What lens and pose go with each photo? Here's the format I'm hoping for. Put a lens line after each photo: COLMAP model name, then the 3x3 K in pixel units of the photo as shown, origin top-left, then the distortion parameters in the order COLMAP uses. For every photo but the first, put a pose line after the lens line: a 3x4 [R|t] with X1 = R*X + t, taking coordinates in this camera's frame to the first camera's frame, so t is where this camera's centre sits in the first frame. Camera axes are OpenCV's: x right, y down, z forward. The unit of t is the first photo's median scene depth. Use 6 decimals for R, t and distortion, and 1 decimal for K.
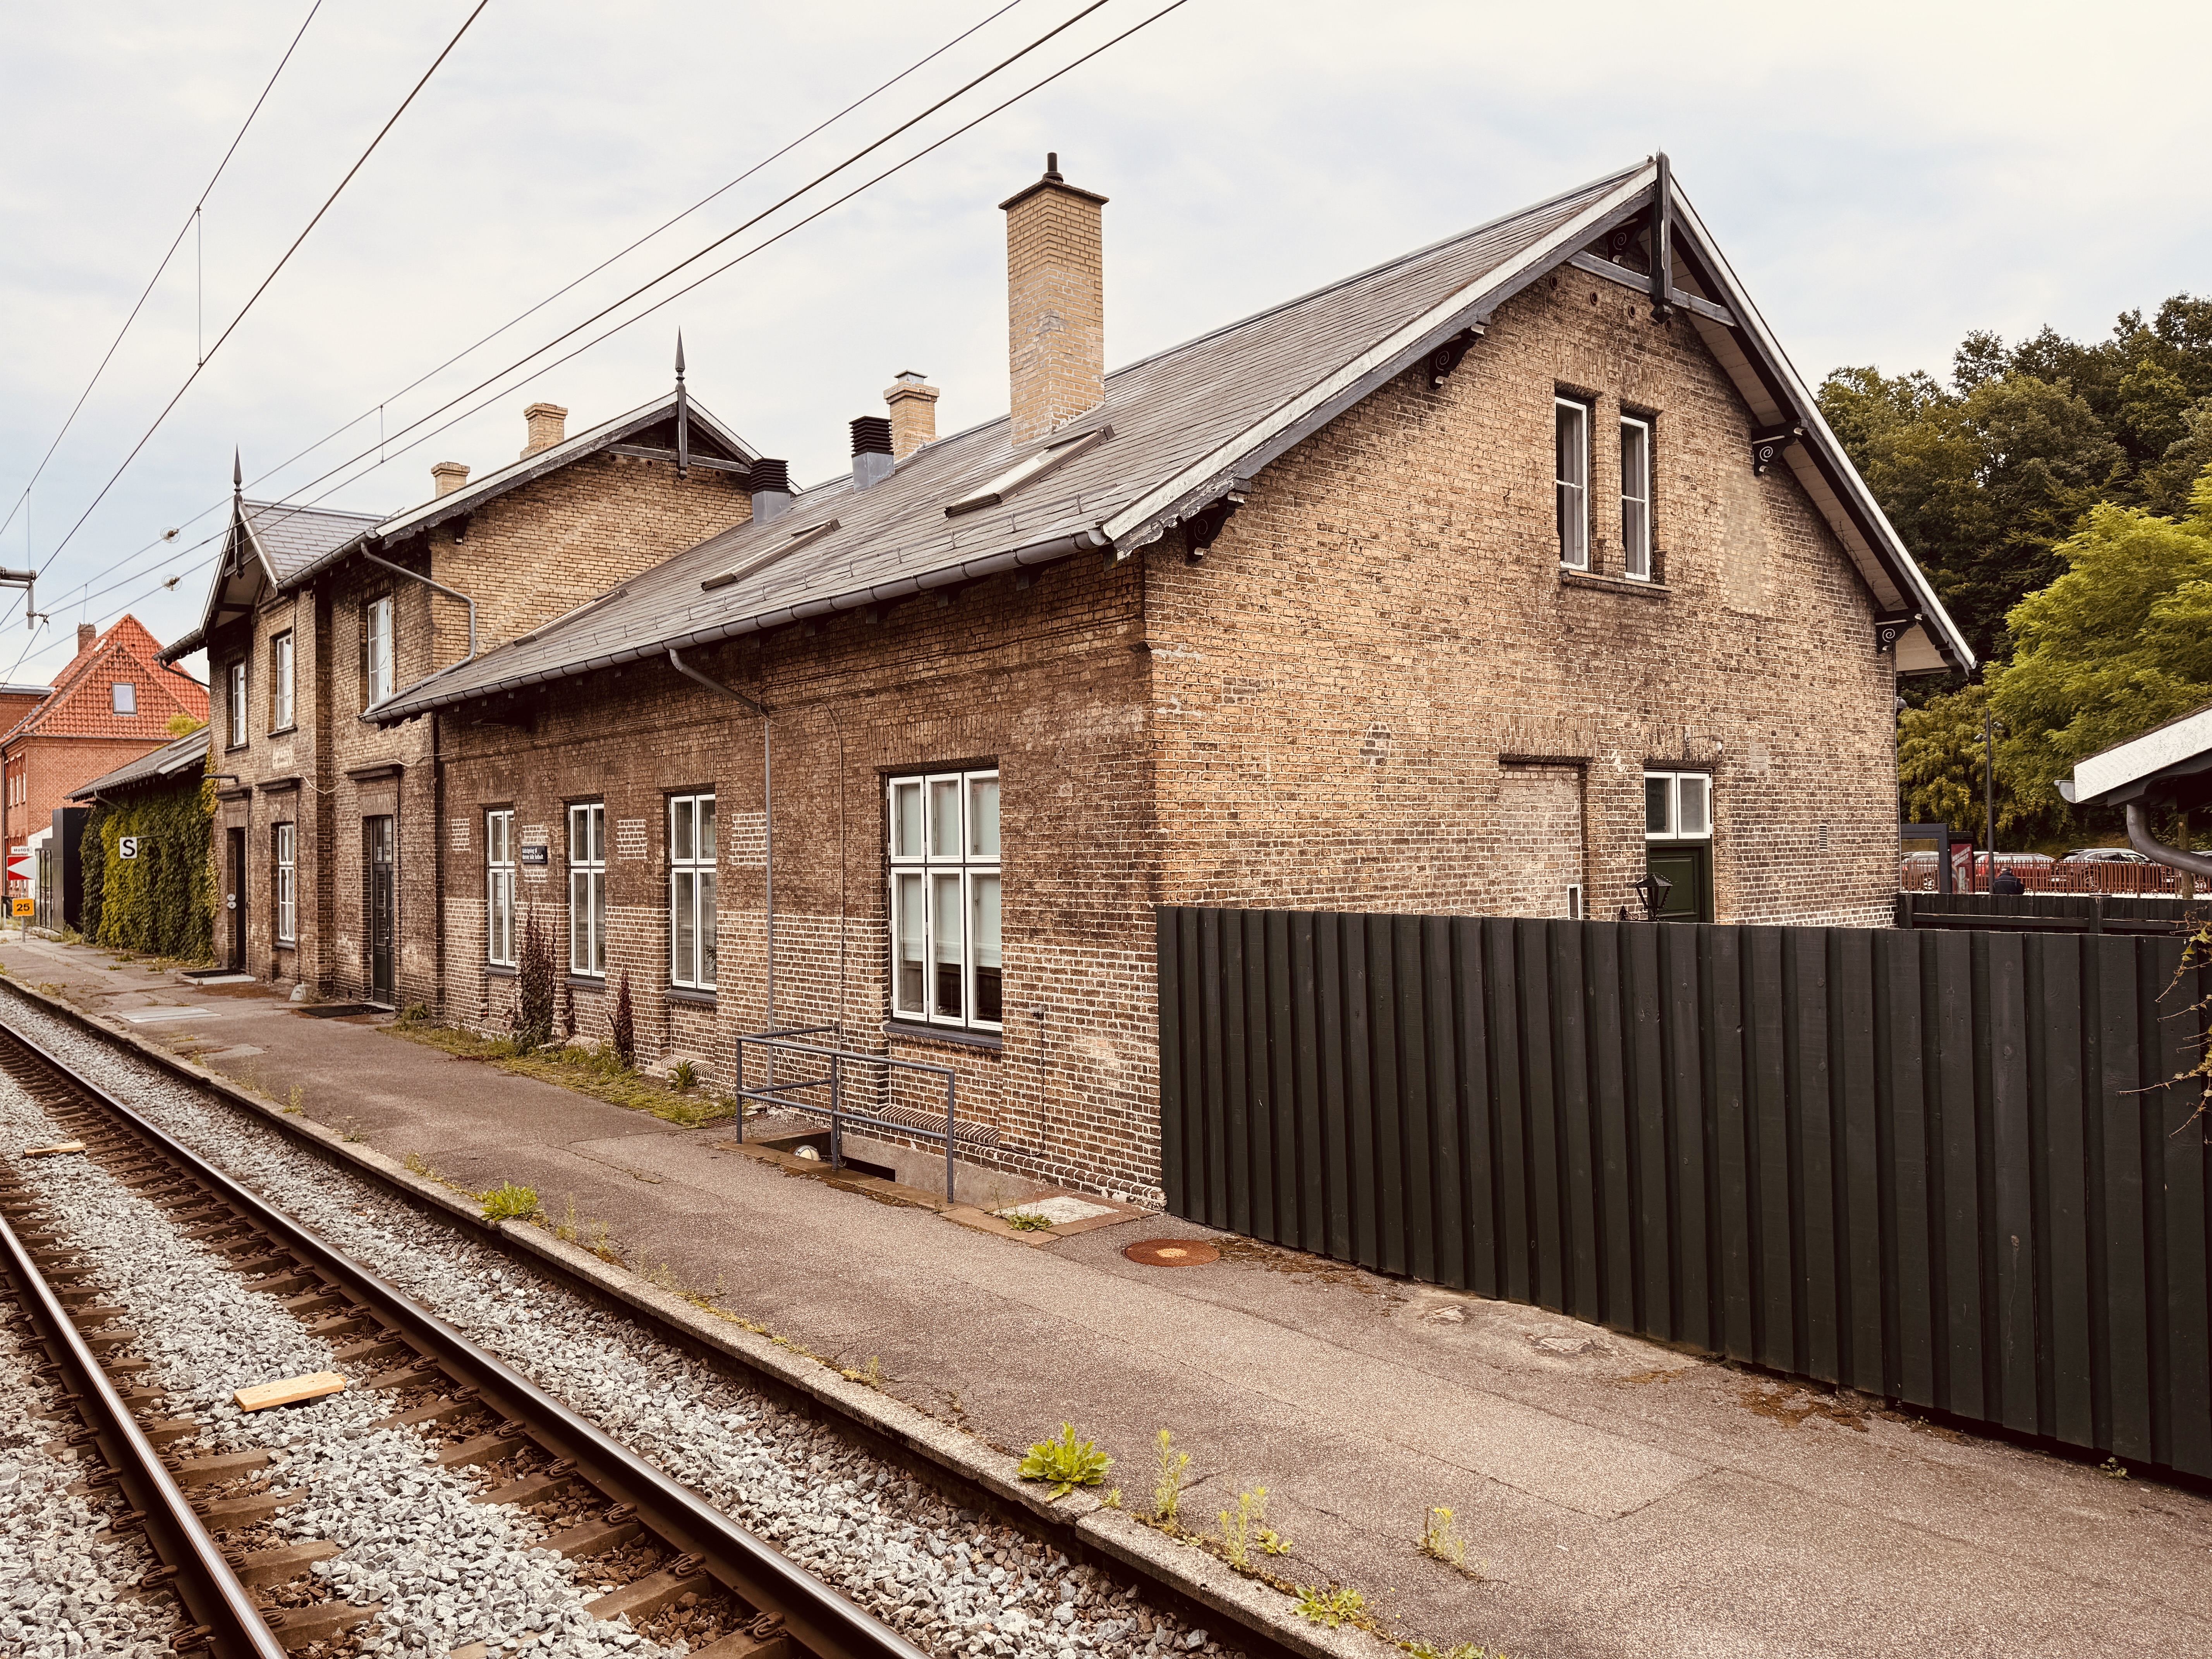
lens RADIAL K [[1534.6, 0, 1106.0], [0, 1534.6, 829.5], [0, 0, 1]] dist [0.050846, -0.054050]
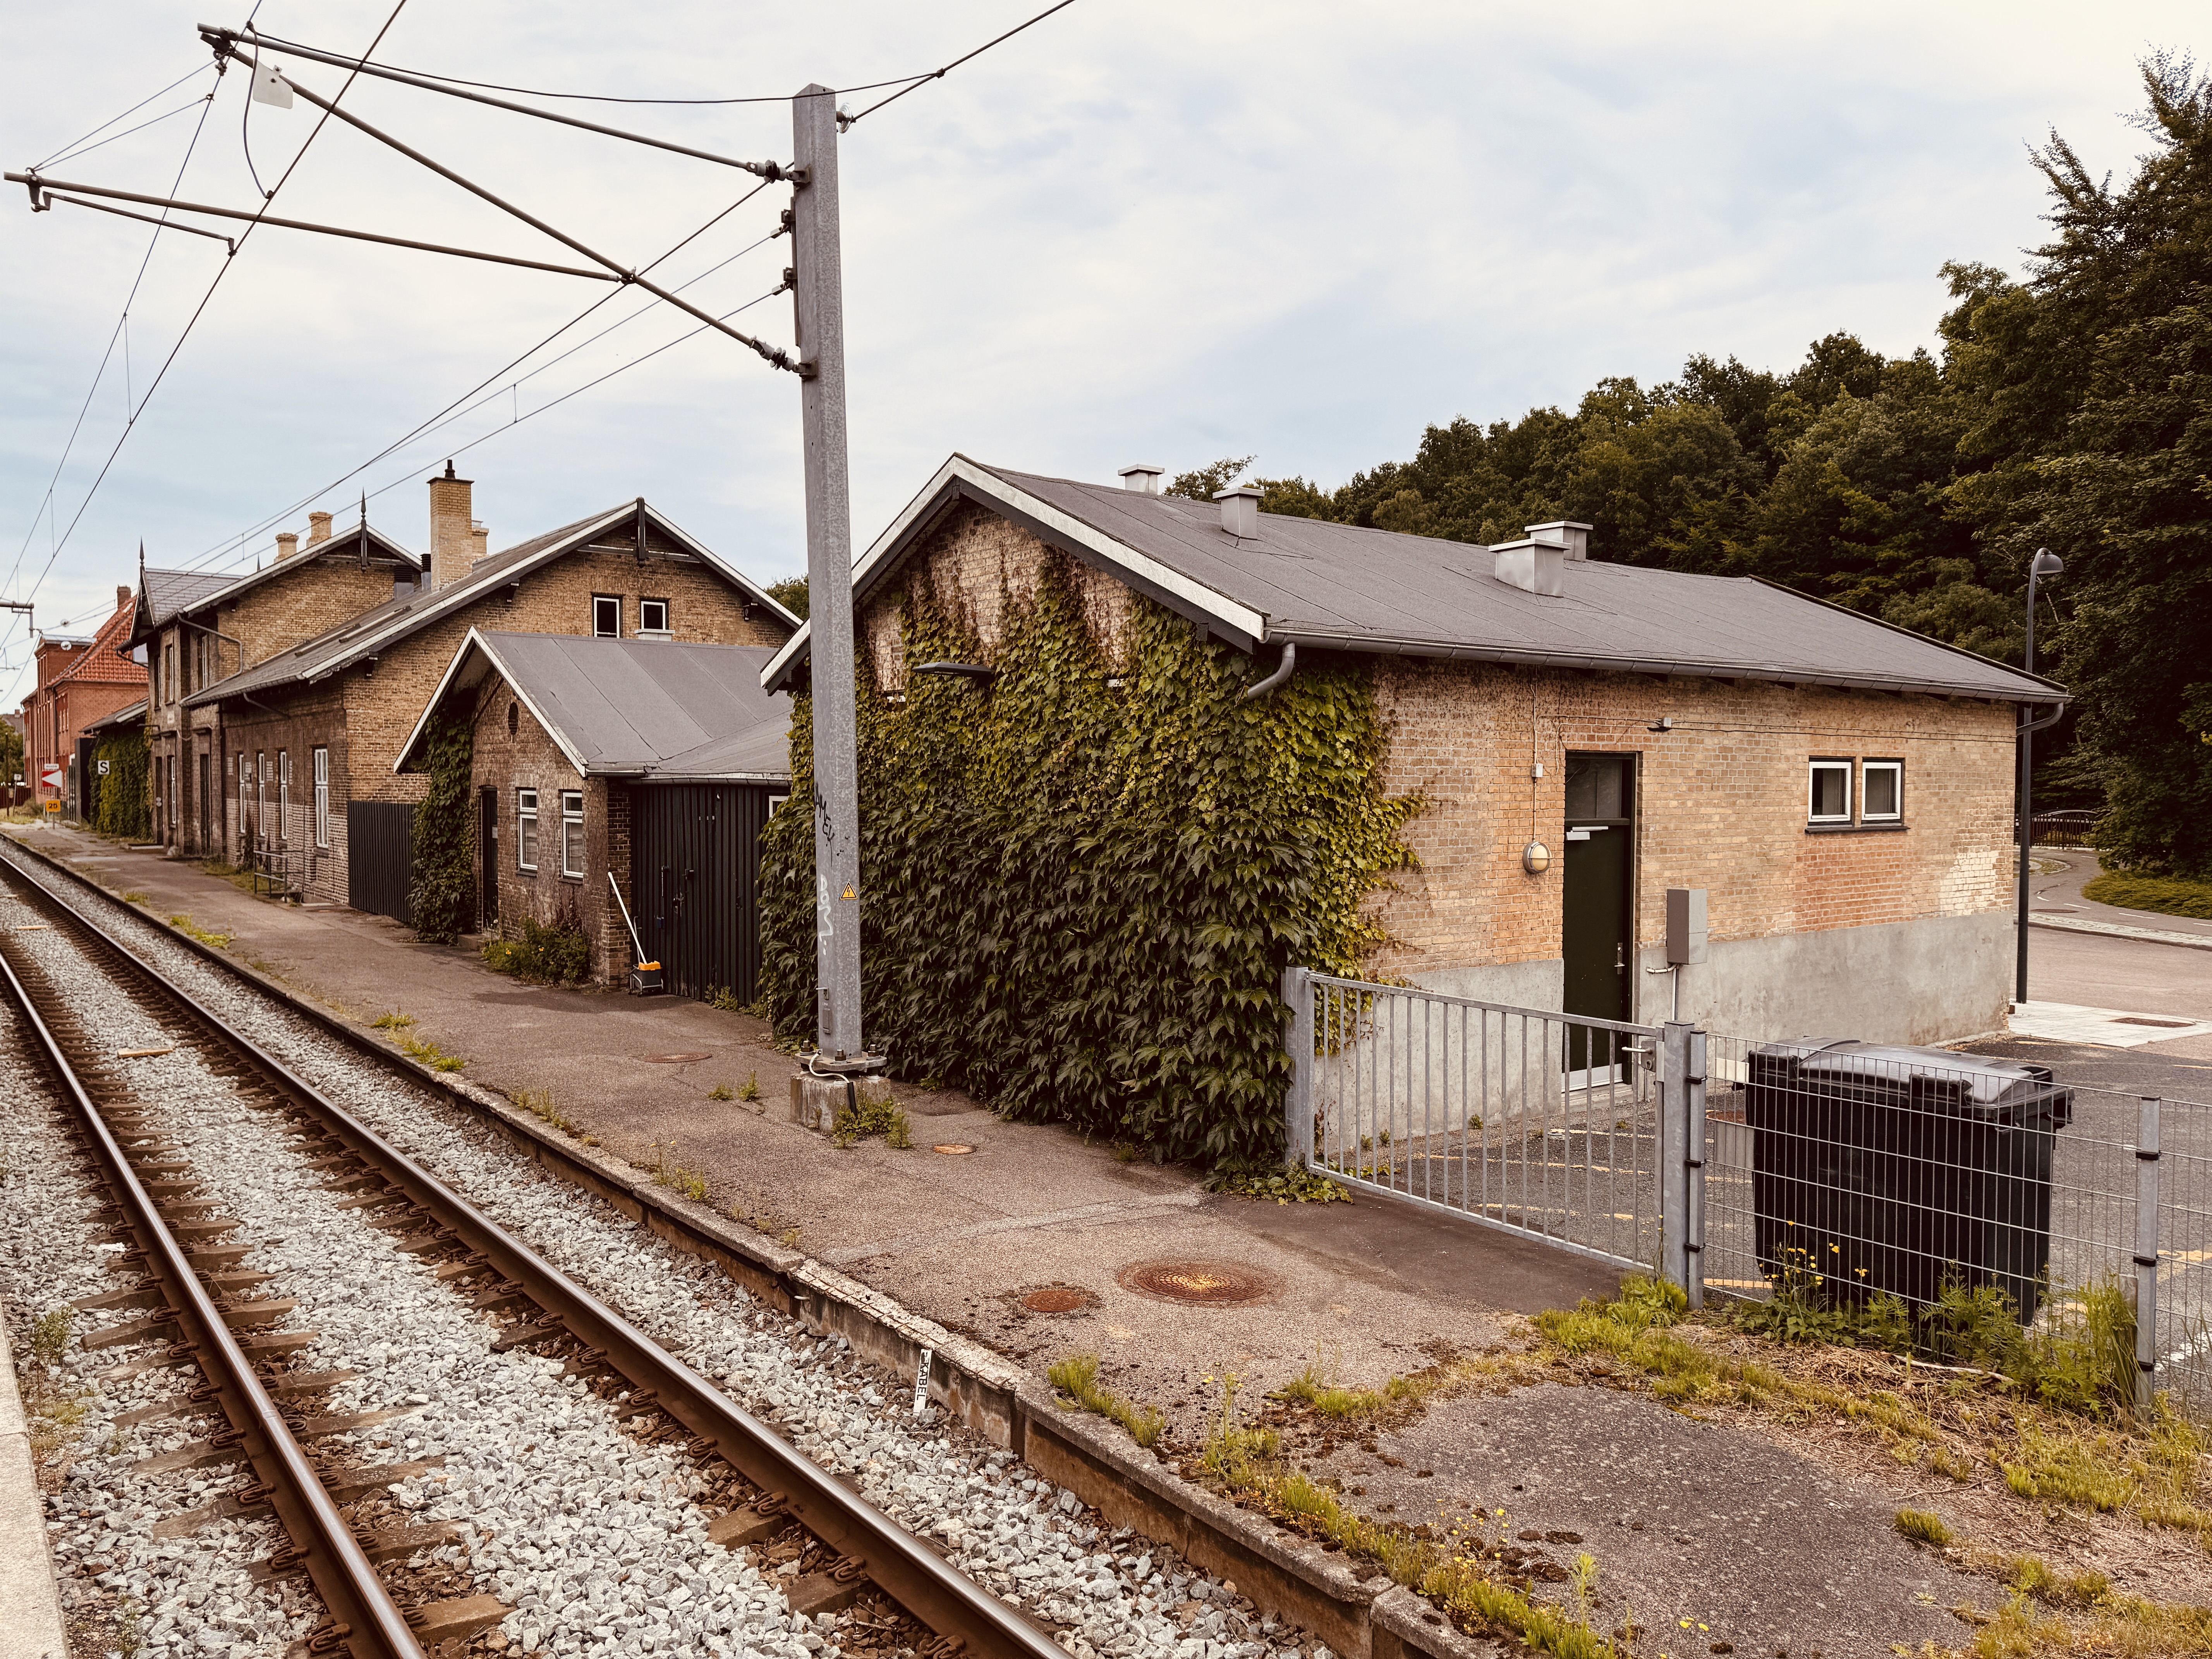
lens RADIAL K [[1594.6, 0, 1081.7], [0, 1594.6, 824.9], [0, 0, 1]] dist [0.012963, 0.002058]
pose [[0.997338, 0.025224, -0.068414, 0.494476], [-0.022667, 0.999025, 0.037885, -0.014653], [0.069303, -0.036233, 0.996937, -0.581115]]
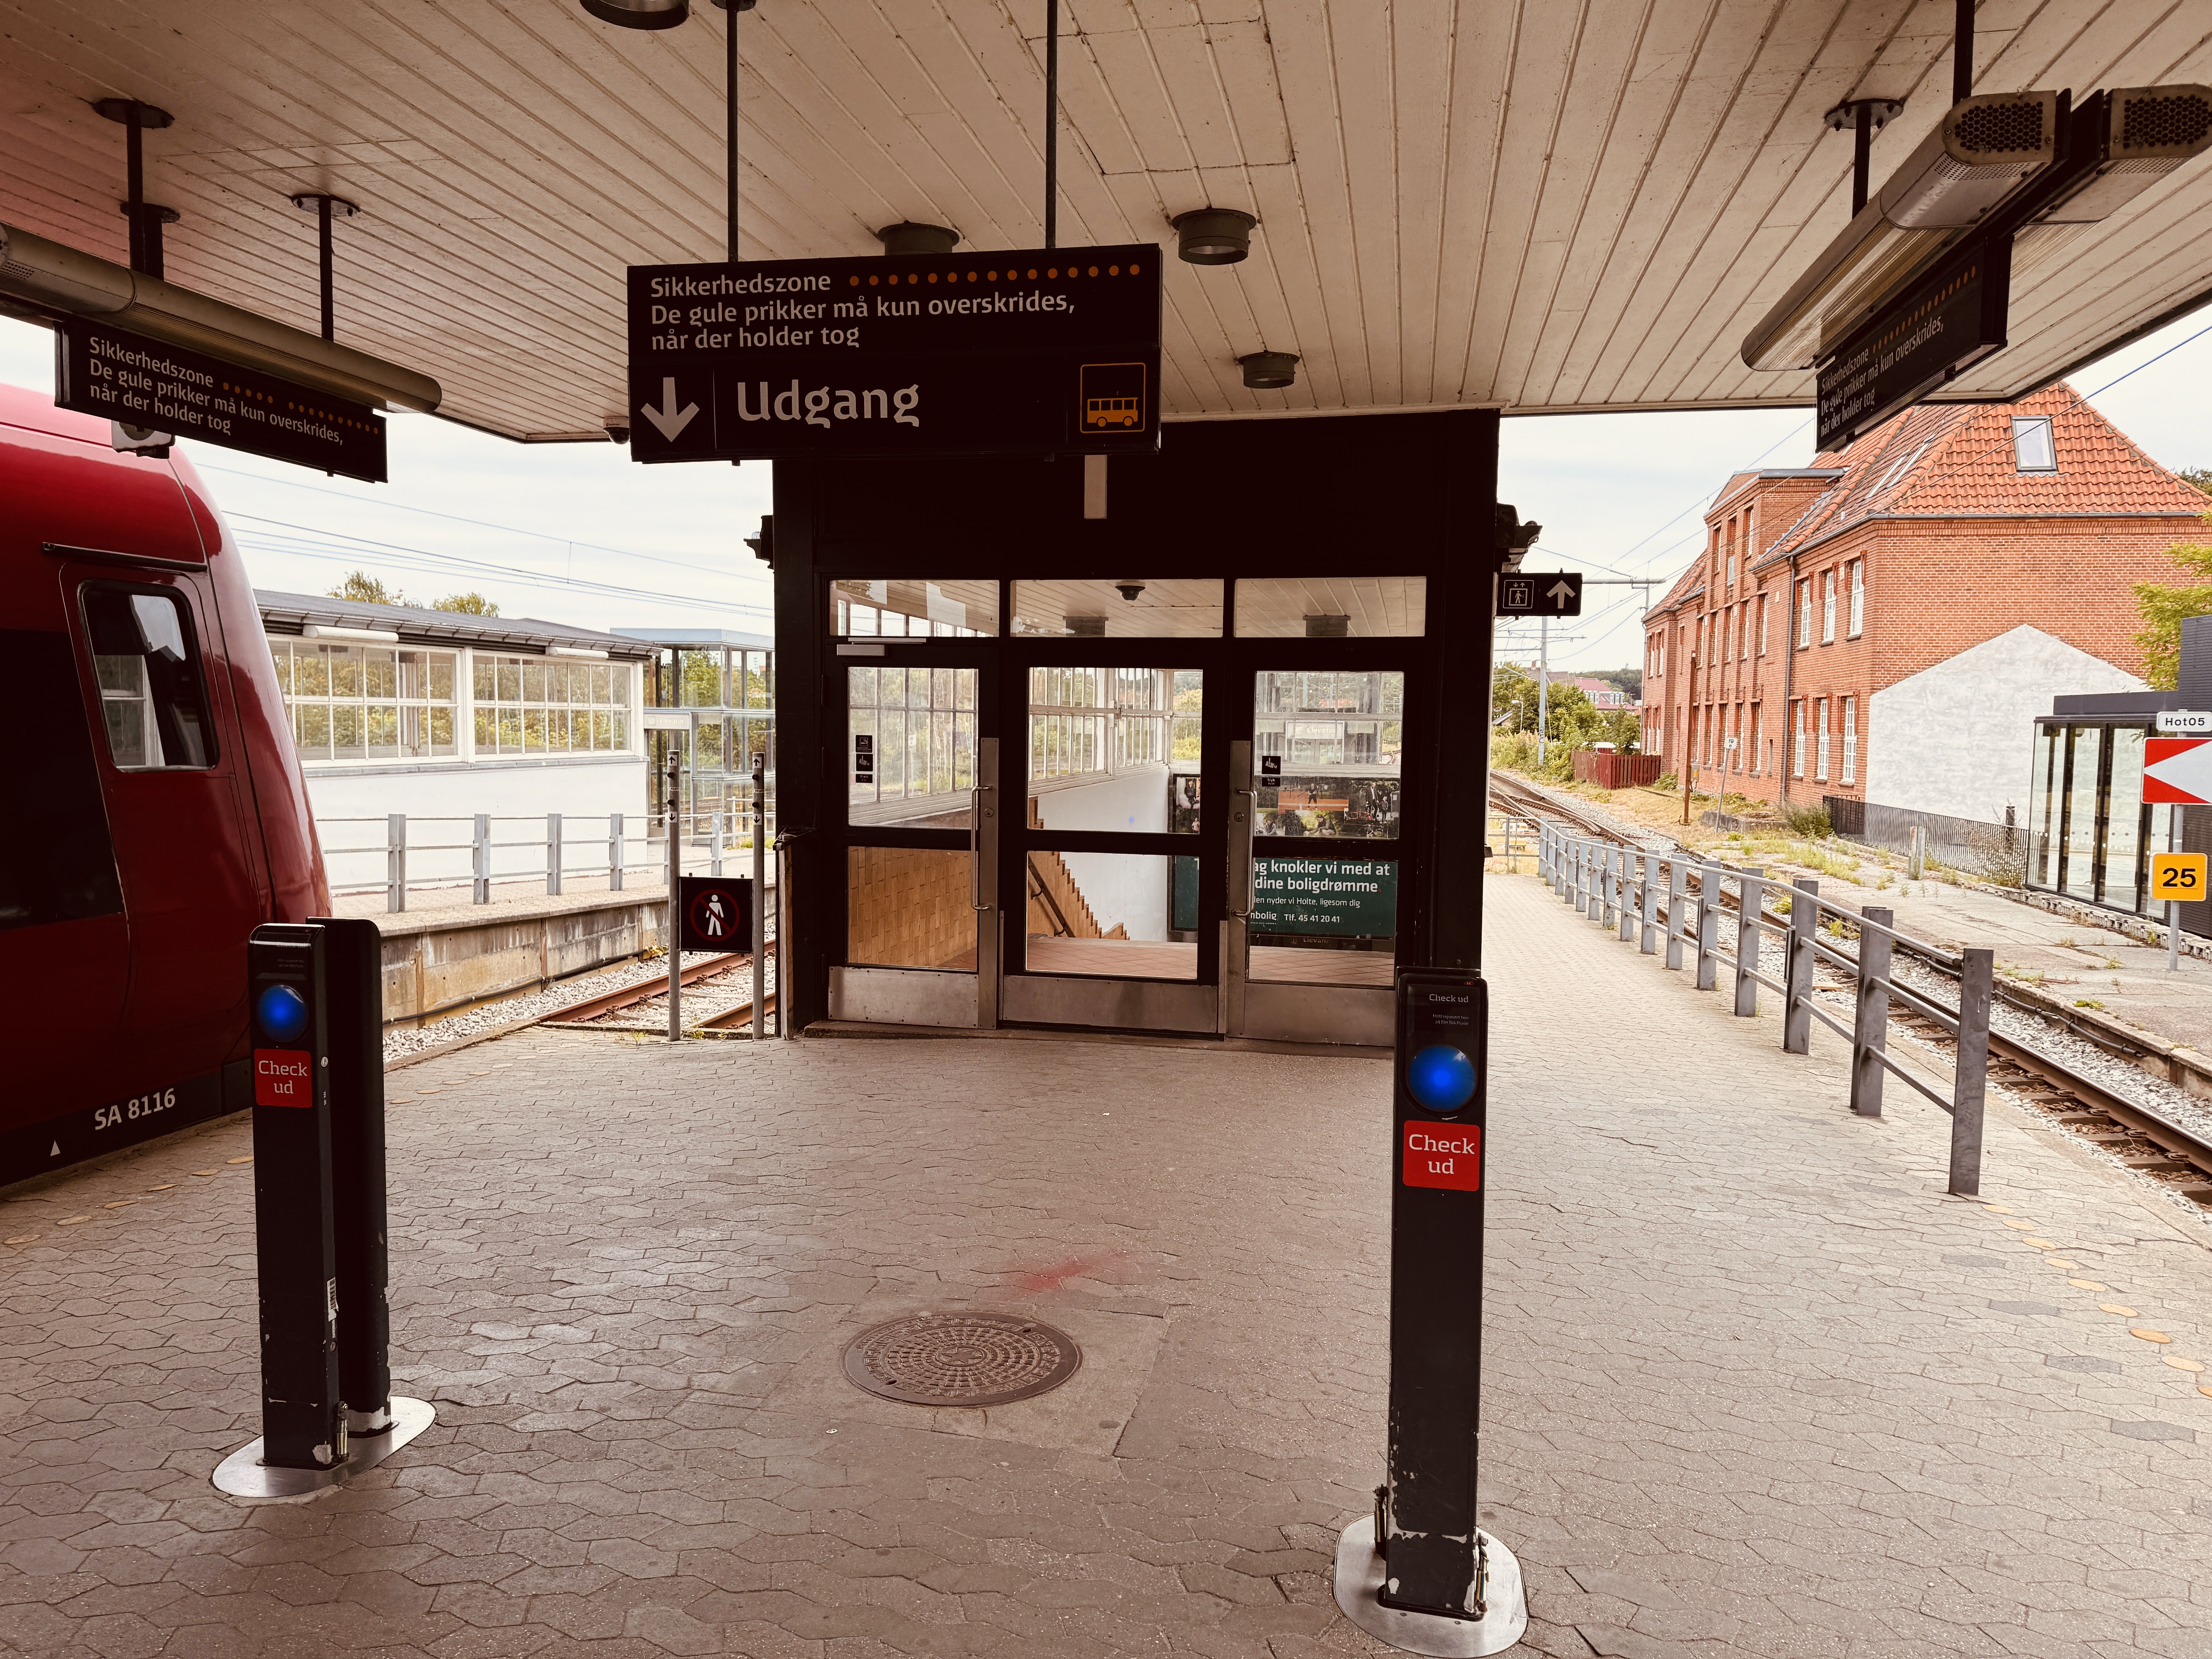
lens RADIAL K [[1594.6, 0, 1081.7], [0, 1594.6, 824.9], [0, 0, 1]] dist [0.012963, 0.002058]
pose [[0.611428, 0.077206, -0.787525, -0.731319], [-0.016105, 0.996237, 0.085163, 0.011927], [0.791136, -0.039388, 0.610370, 0.738647]]
